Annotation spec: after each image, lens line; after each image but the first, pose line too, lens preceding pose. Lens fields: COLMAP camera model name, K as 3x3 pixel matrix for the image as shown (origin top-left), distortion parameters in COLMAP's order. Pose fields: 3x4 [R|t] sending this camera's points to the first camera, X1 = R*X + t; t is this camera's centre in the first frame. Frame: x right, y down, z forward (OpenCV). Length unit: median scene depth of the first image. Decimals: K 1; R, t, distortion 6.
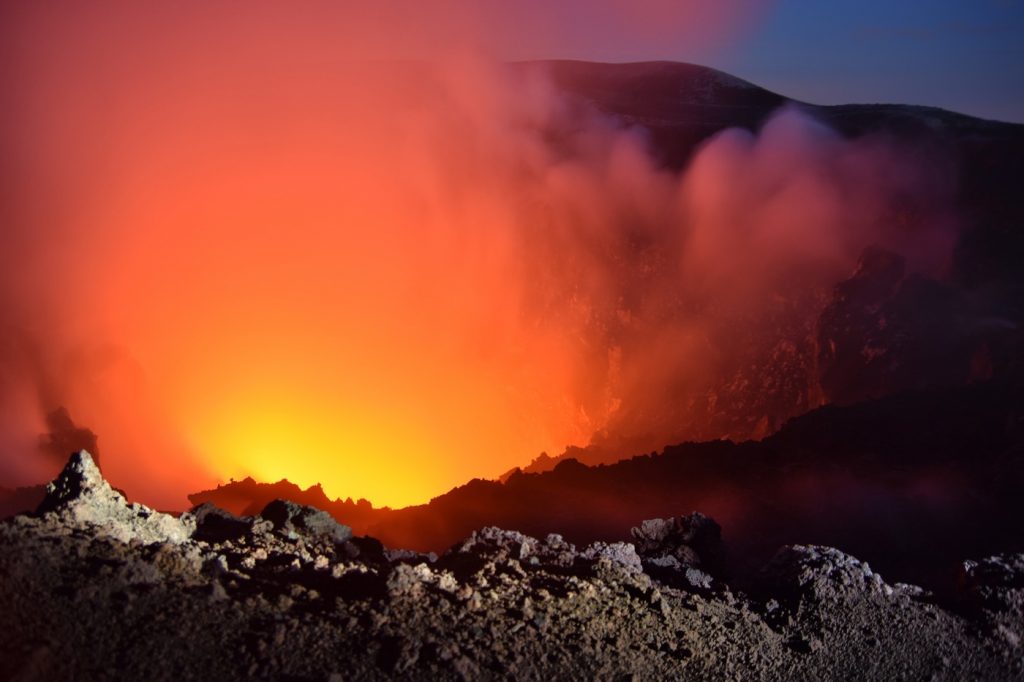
lens RADIAL K [[741.3, 0, 508.6], [0, 741.3, 341.2], [0, 0, 1]] dist [-0.134034, 0.118532]
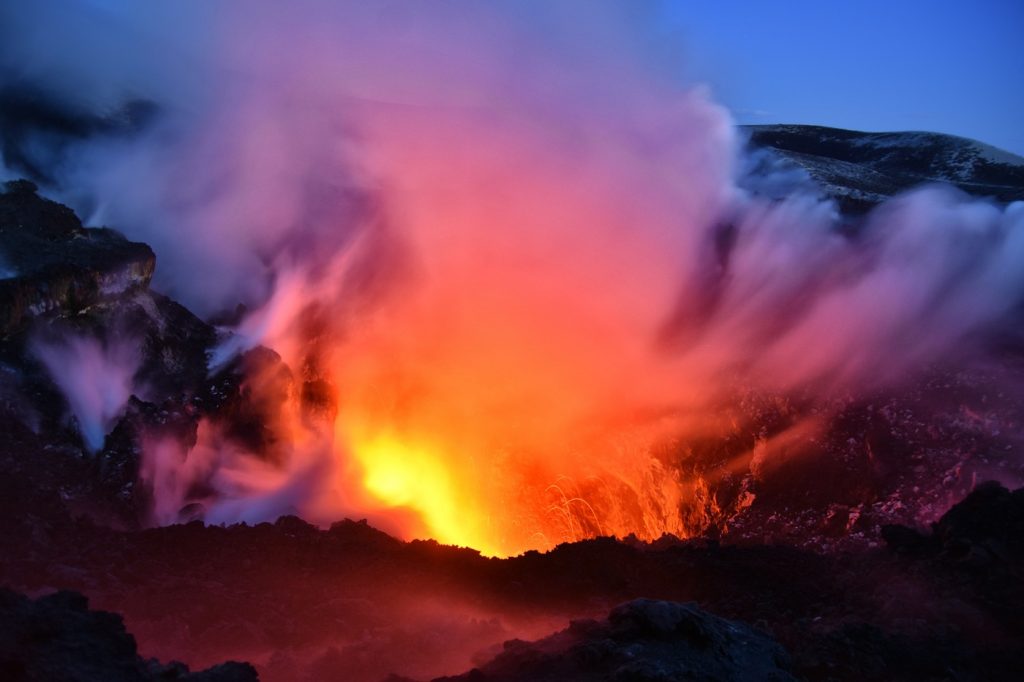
lens RADIAL K [[739.2, 0, 512.0], [0, 739.2, 341.0], [0, 0, 1]] dist [-0.133672, 0.114673]
pose [[0.928027, 0.142163, -0.344320, 2.602208], [-0.166938, 0.985018, -0.043246, -0.294413], [0.333014, 0.097613, 0.937856, 0.987558]]
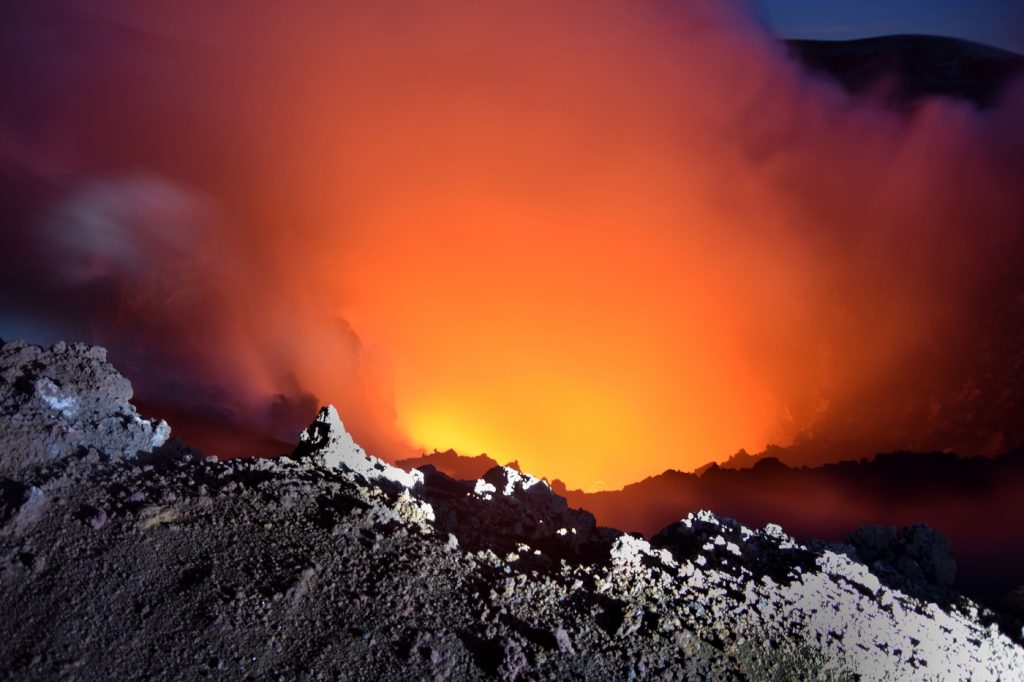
lens RADIAL K [[741.3, 0, 508.6], [0, 741.3, 341.2], [0, 0, 1]] dist [-0.134034, 0.118532]
pose [[0.963228, 0.053945, -0.263213, -0.051240], [-0.049284, 0.998490, 0.024283, 0.018377], [0.264125, -0.010418, 0.964432, -0.031725]]
